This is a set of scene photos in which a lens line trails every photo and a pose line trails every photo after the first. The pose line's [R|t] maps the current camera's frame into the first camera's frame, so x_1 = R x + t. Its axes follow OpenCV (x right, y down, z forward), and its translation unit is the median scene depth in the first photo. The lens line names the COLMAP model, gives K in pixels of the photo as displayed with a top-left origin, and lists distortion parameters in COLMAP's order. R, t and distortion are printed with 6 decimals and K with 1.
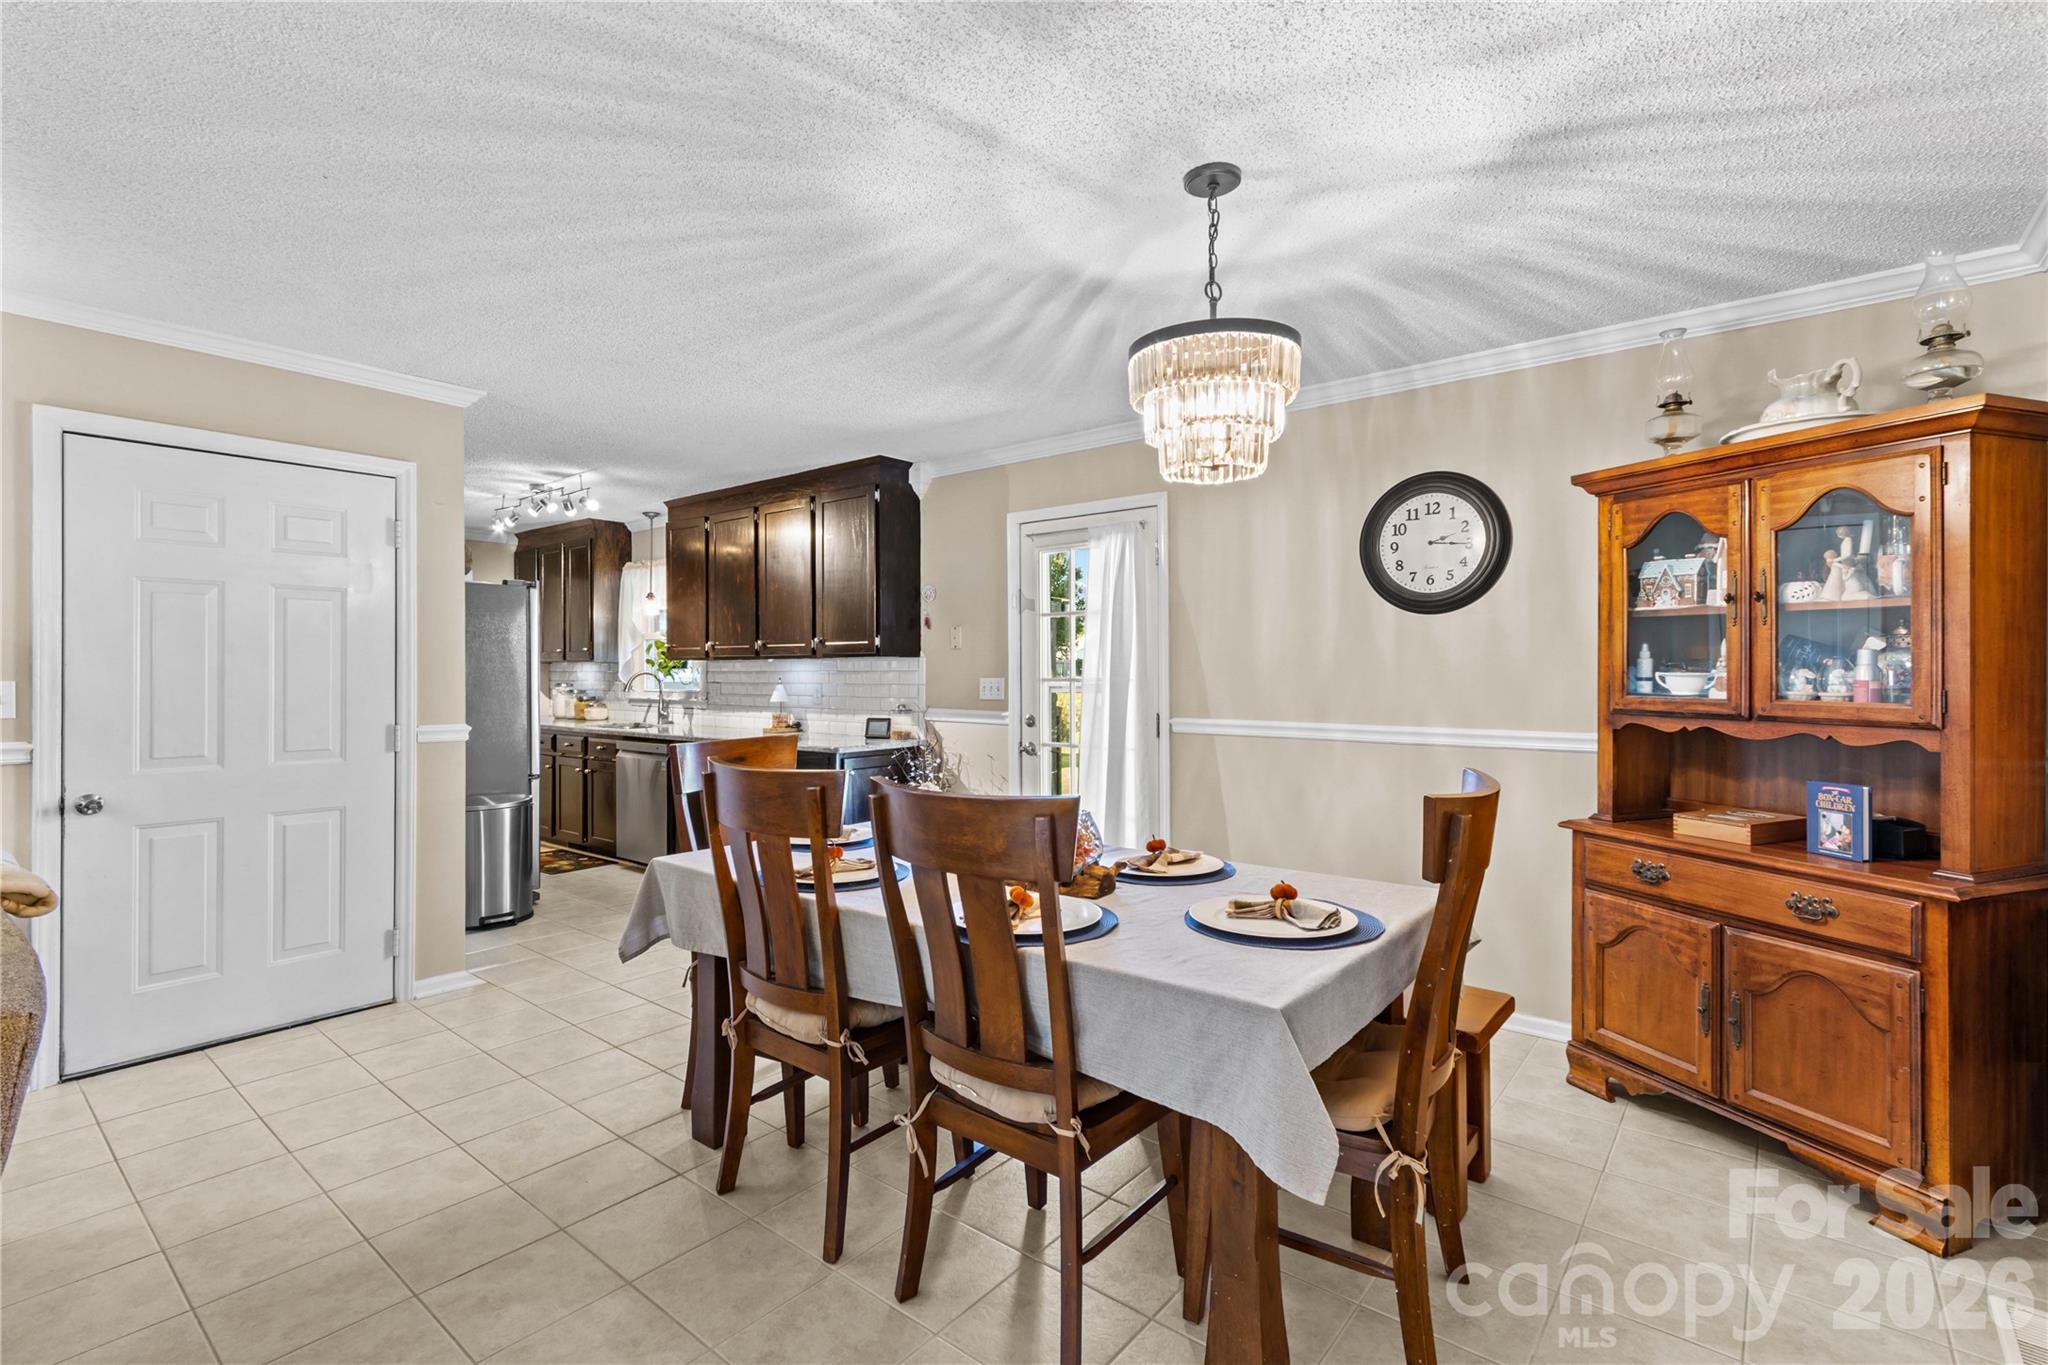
lens RADIAL K [[945.0, 0, 1006.4], [0, 945.0, 674.3], [0, 0, 1]] dist [0.000394, -0.000840]
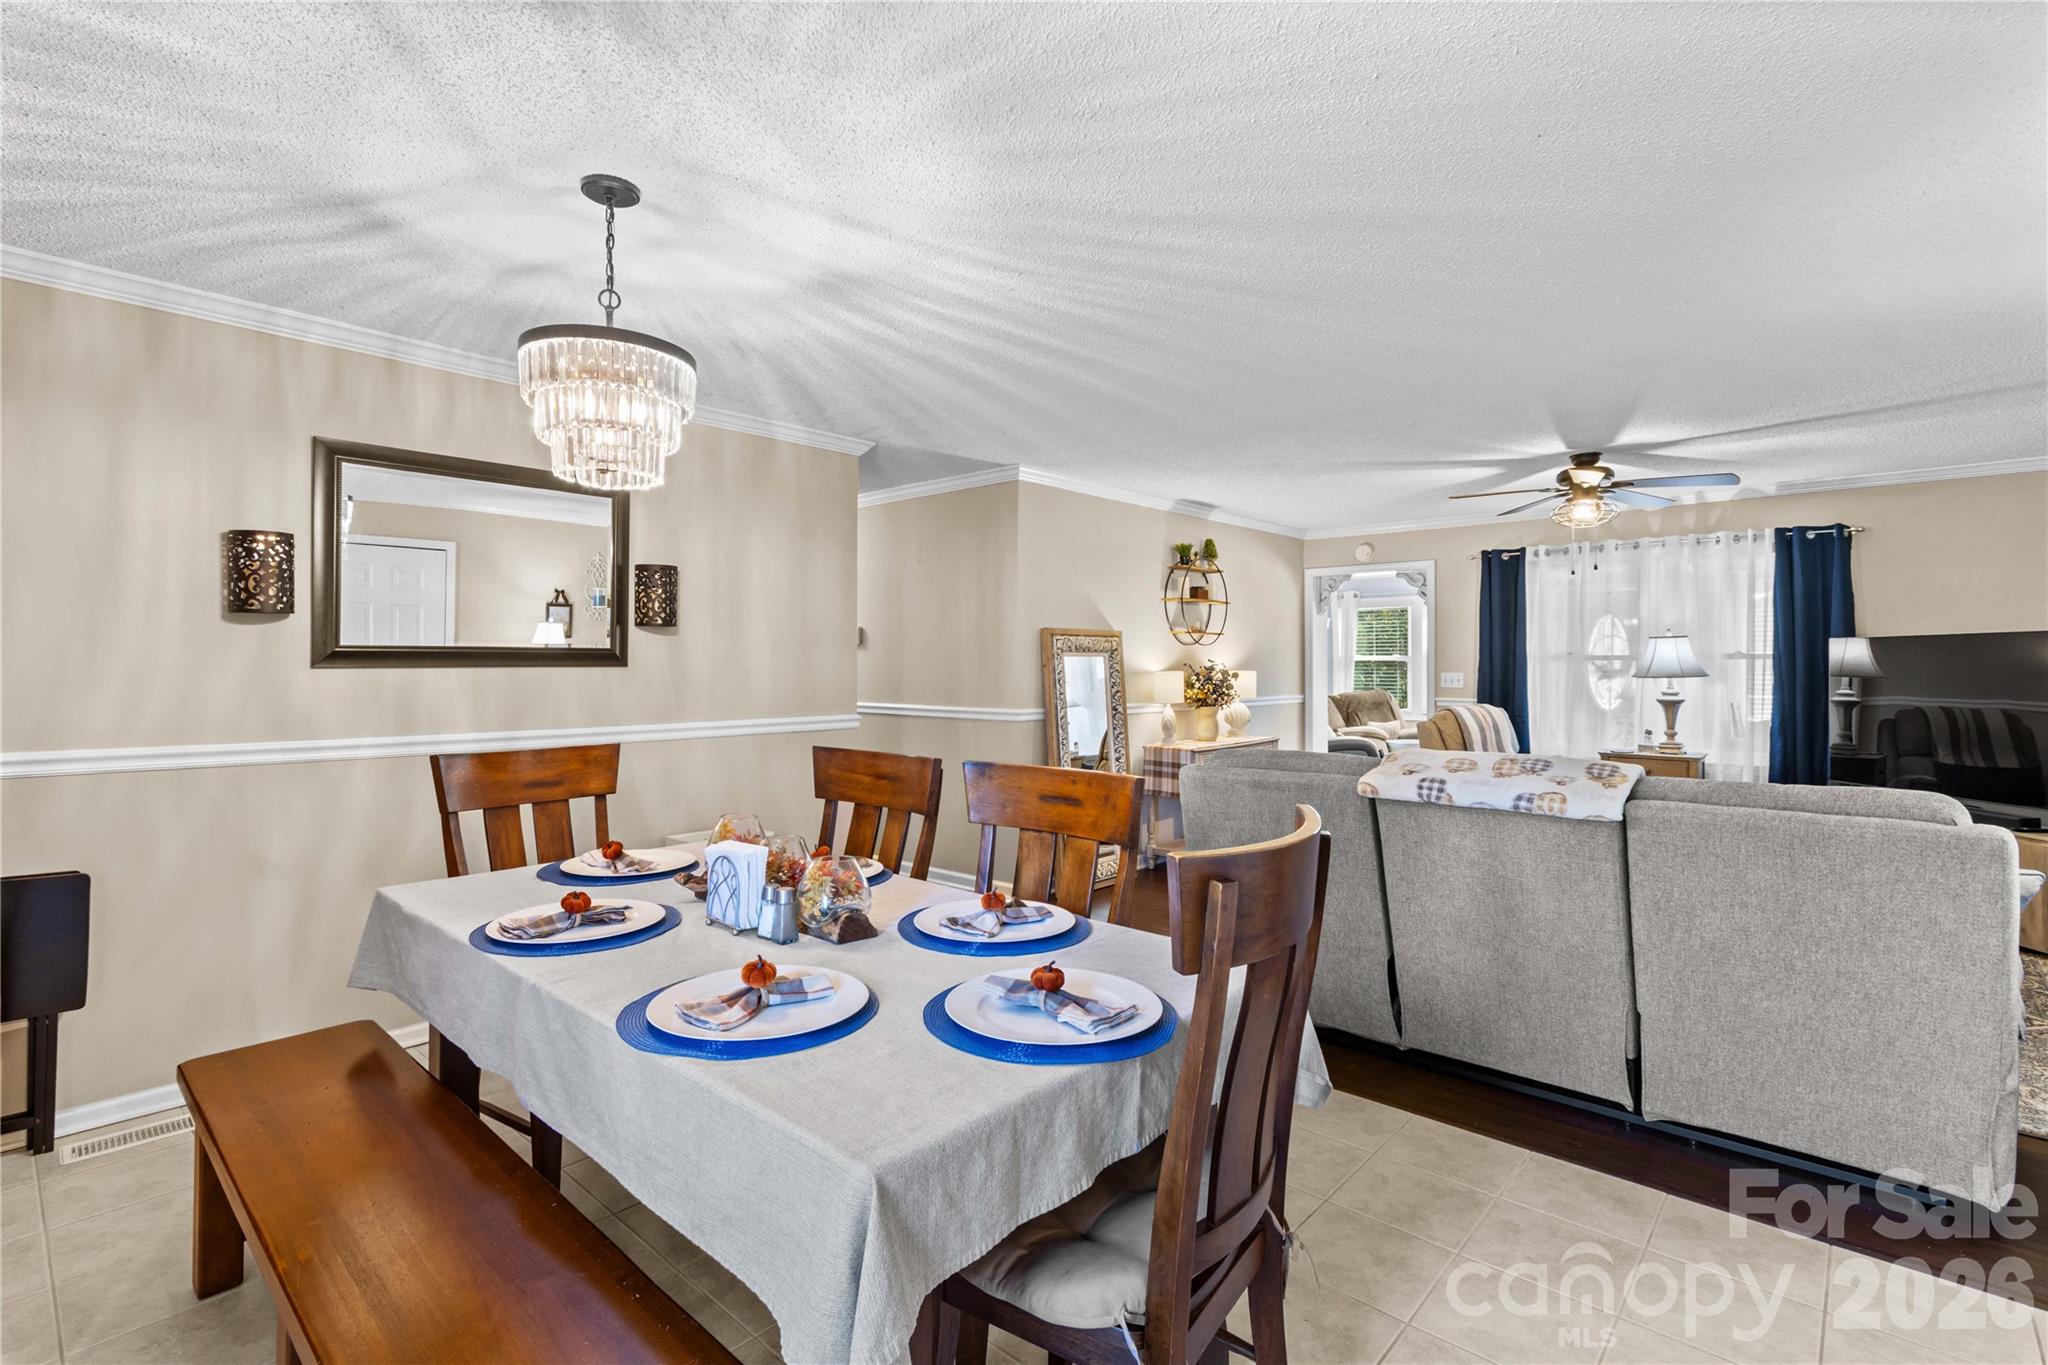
lens RADIAL K [[952.7, 0, 990.3], [0, 952.7, 657.9], [0, 0, 1]] dist [-0.001539, -0.001952]
pose [[-0.998083, 0.001620, 0.061863, -0.150140], [0.001408, 0.999993, -0.003457, -0.008650], [-0.061868, -0.003364, -0.998079, 1.177585]]
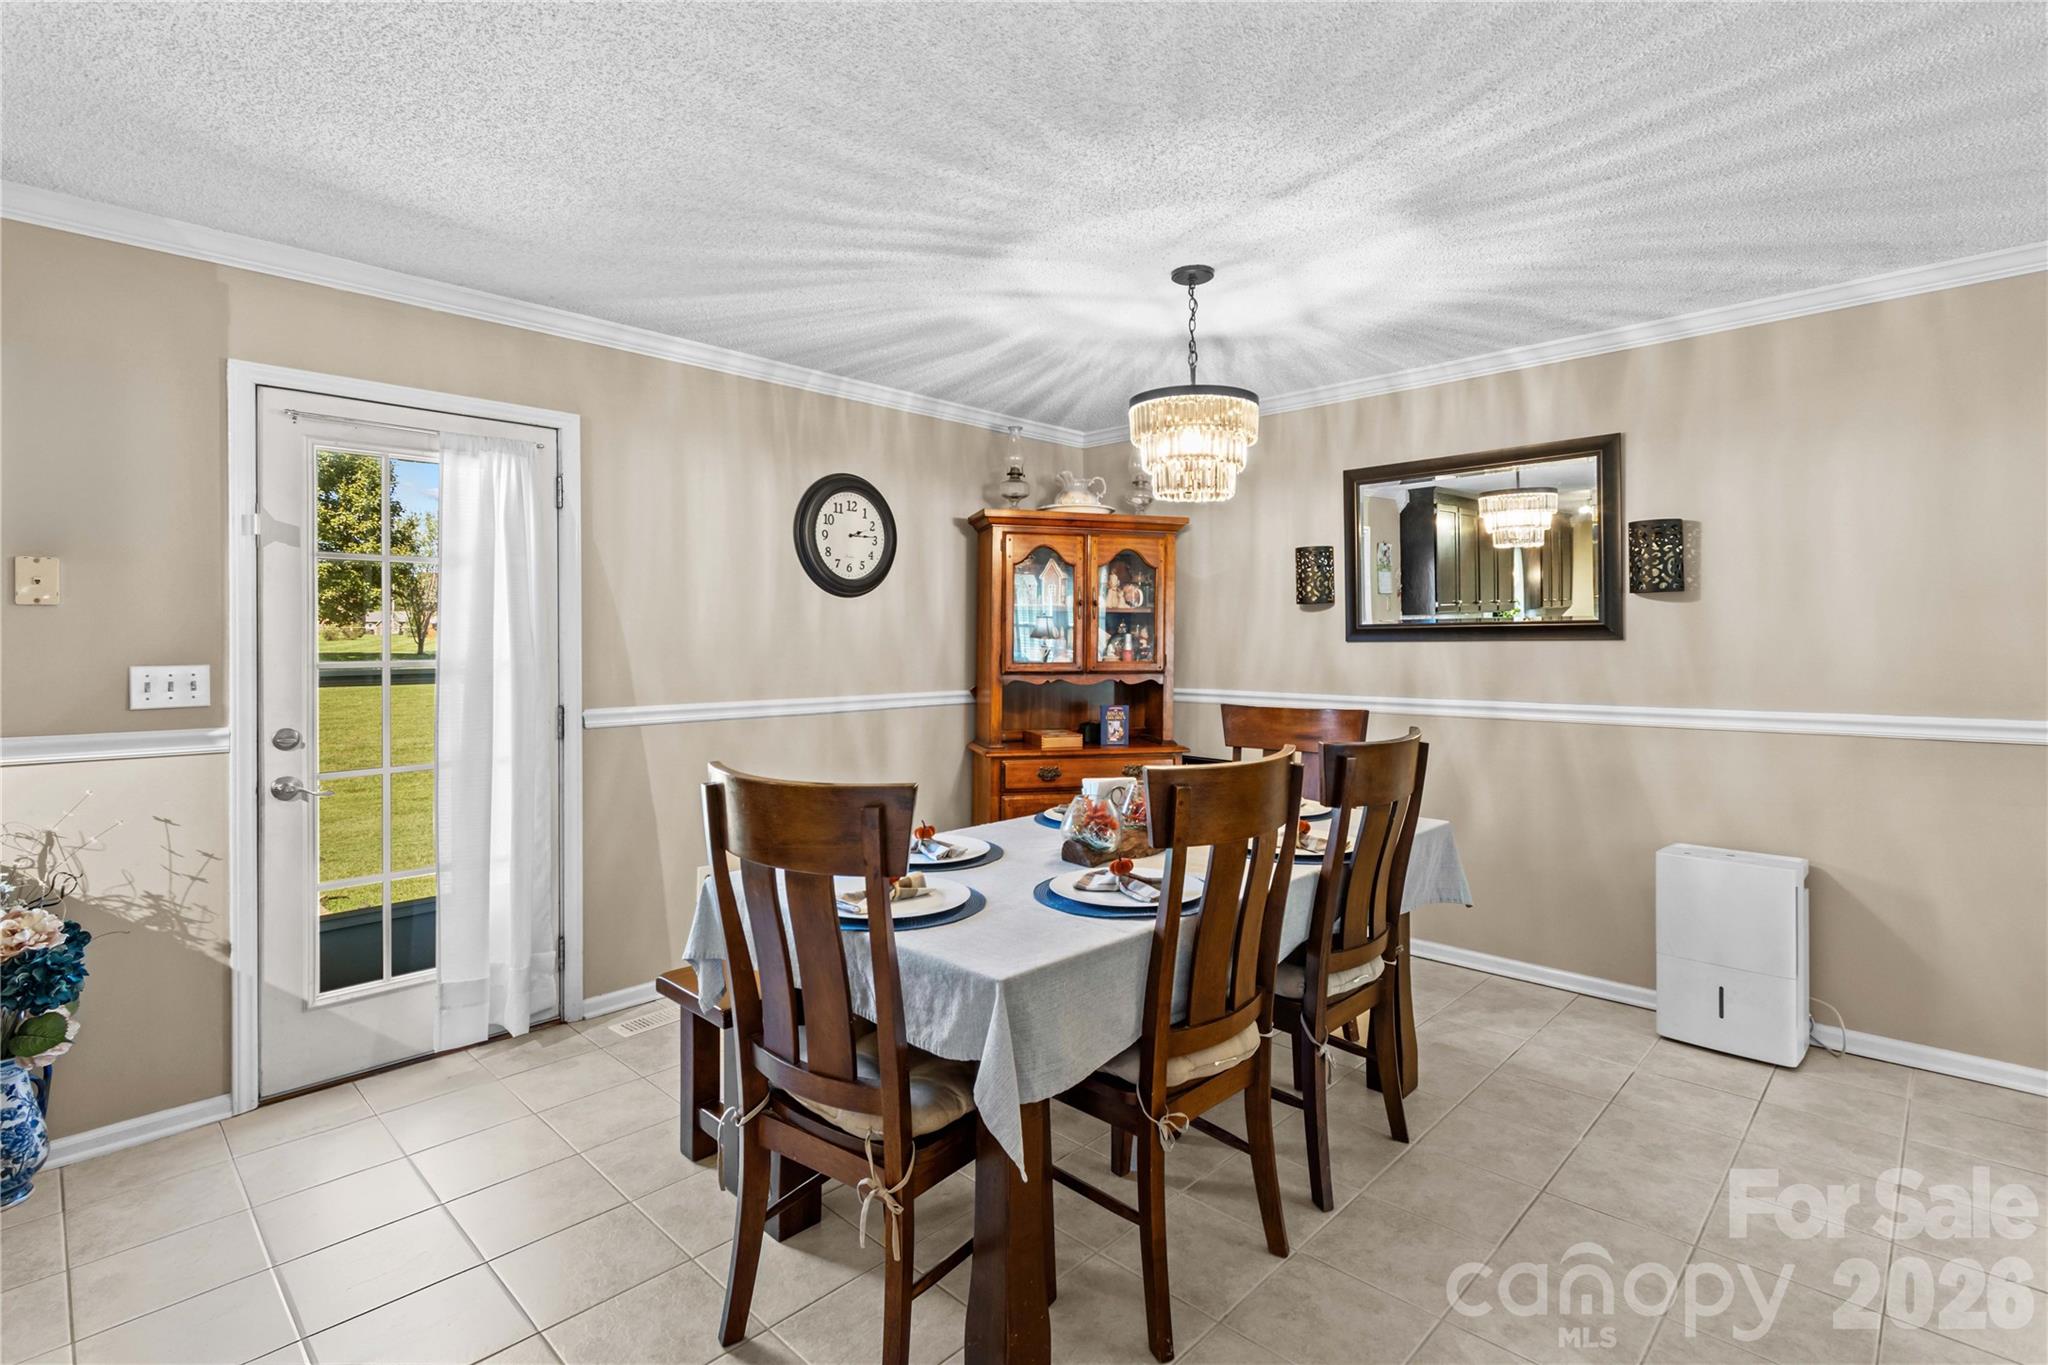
lens RADIAL K [[959.2, 0, 1034.4], [0, 959.2, 634.7], [0, 0, 1]] dist [-0.000078, -0.000434]
pose [[0.072774, 0.010306, 0.997295, -0.669723], [0.009896, 0.999890, -0.011055, -0.003105], [-0.997299, 0.010673, 0.072664, 0.663571]]
